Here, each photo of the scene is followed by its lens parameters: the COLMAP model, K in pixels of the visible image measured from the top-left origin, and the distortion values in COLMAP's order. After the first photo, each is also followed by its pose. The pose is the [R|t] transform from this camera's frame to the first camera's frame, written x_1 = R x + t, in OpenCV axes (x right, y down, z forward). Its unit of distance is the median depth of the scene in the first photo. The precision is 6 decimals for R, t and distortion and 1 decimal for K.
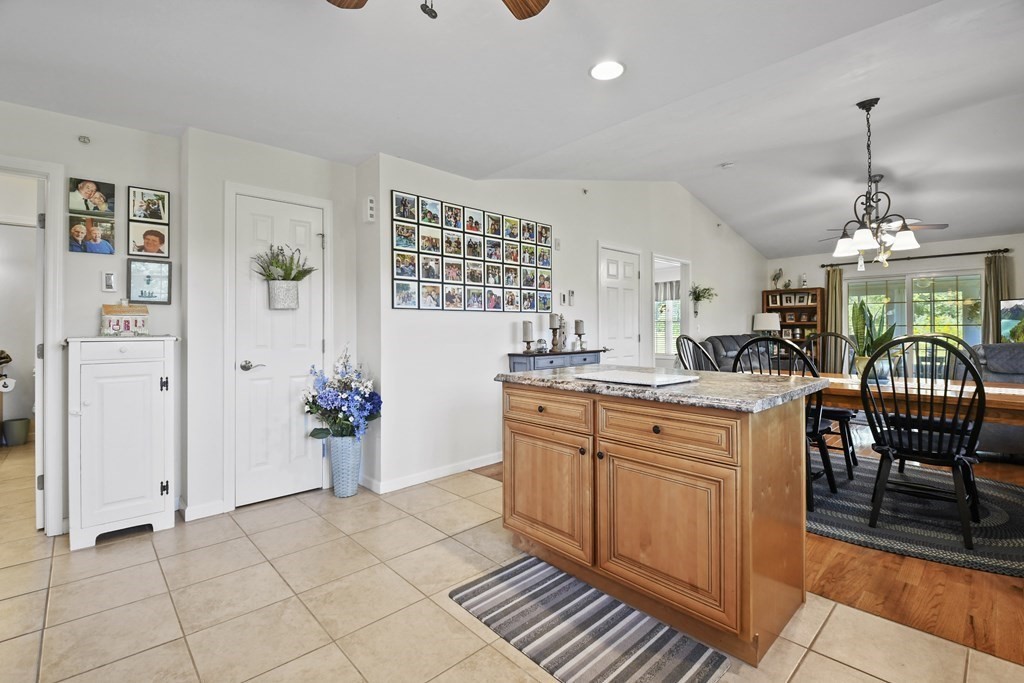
lens RADIAL K [[456.7, 0, 512.3], [0, 456.7, 326.3], [0, 0, 1]] dist [0.003719, -0.014939]
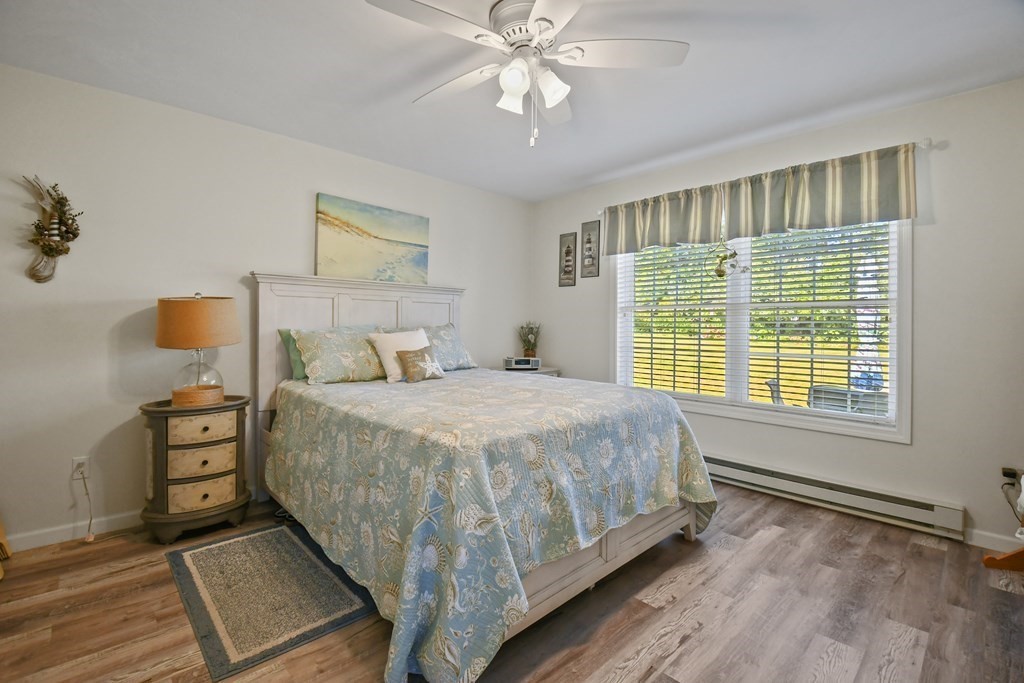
lens RADIAL K [[456.7, 0, 512.3], [0, 456.7, 326.3], [0, 0, 1]] dist [0.003719, -0.014939]
pose [[0.999849, 0.011514, 0.013013, 0.438184], [-0.011612, 0.999904, 0.007515, 0.012562], [-0.012925, -0.007665, 0.999887, 1.700307]]
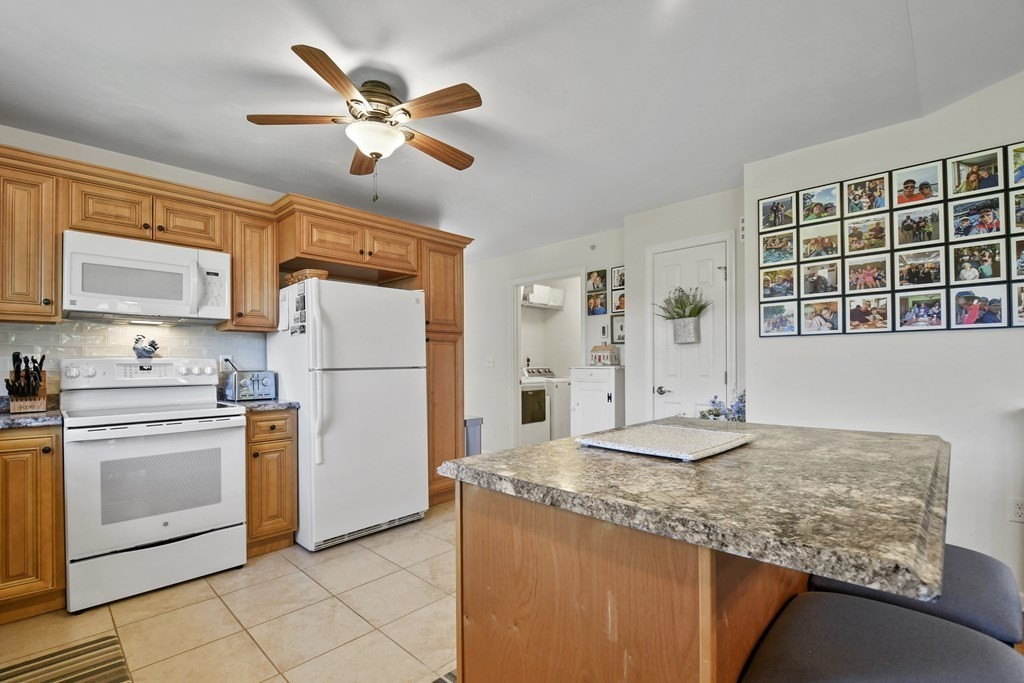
lens RADIAL K [[456.3, 0, 501.2], [0, 456.3, 363.2], [0, 0, 1]] dist [0.014476, -0.017533]
pose [[0.042063, 0.005221, -0.999101, 0.485209], [0.011674, 0.999916, 0.005717, -0.000104], [0.999047, -0.011904, 0.041998, 0.394696]]
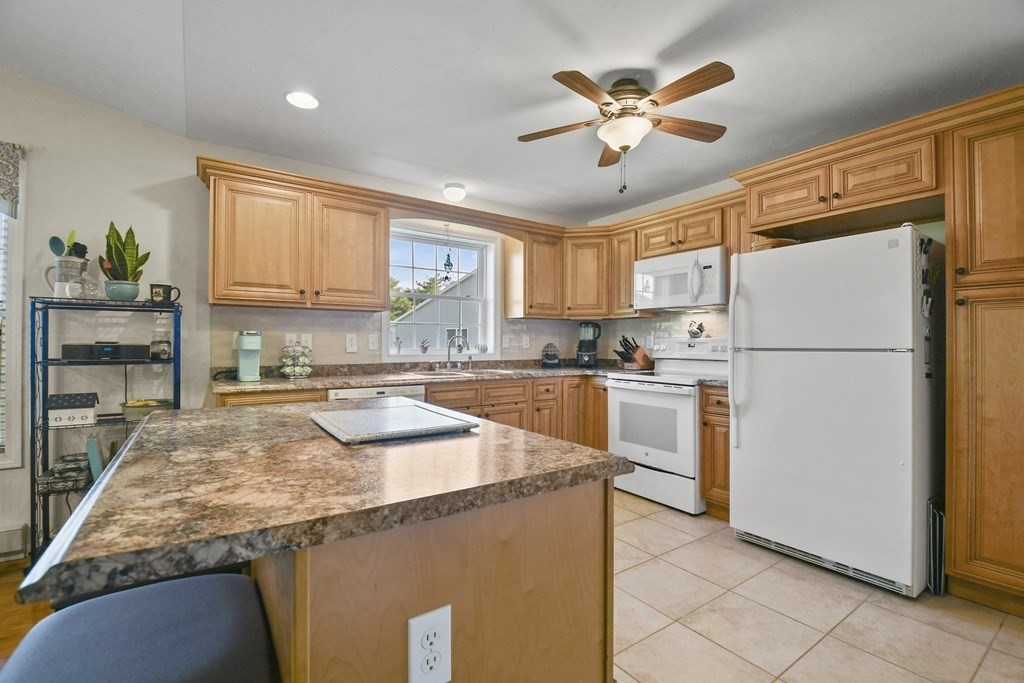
lens RADIAL K [[452.4, 0, 508.0], [0, 452.4, 337.9], [0, 0, 1]] dist [0.000824, -0.015989]
pose [[-0.989697, 0.002392, 0.143158, 0.014021], [-0.000270, 0.999827, -0.018575, 0.006785], [-0.143178, -0.018422, -0.989526, 0.845918]]
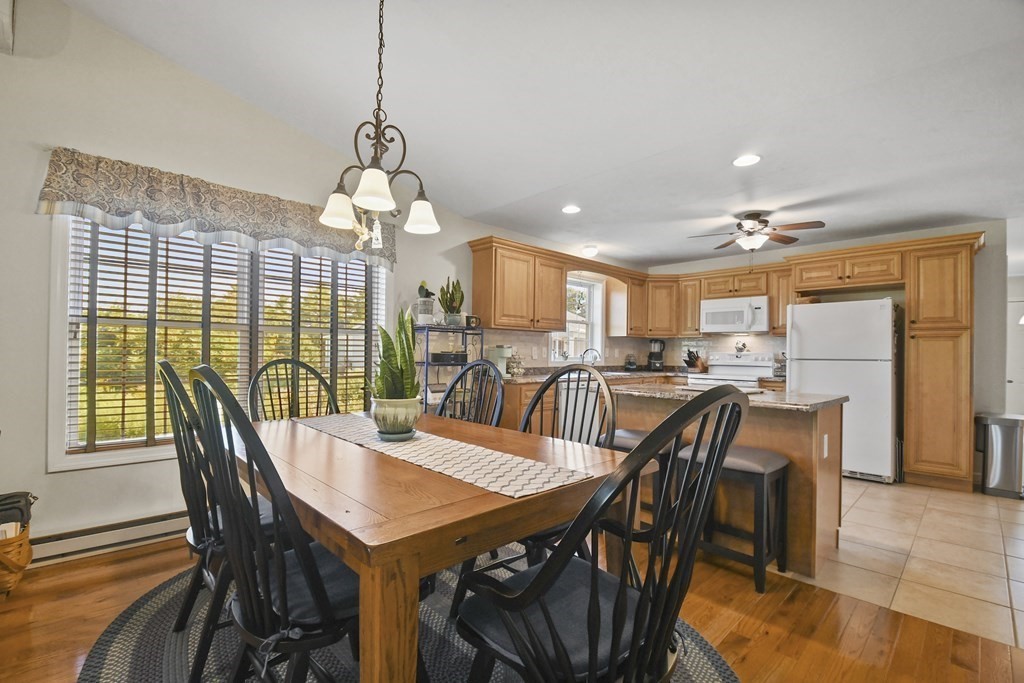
lens RADIAL K [[449.9, 0, 499.0], [0, 449.9, 348.2], [0, 0, 1]] dist [0.001298, -0.019751]
pose [[-0.999957, -0.008897, 0.002720, 0.521092], [-0.008938, 0.999840, -0.015465, 0.007038], [-0.002582, -0.015489, -0.999877, 1.294038]]
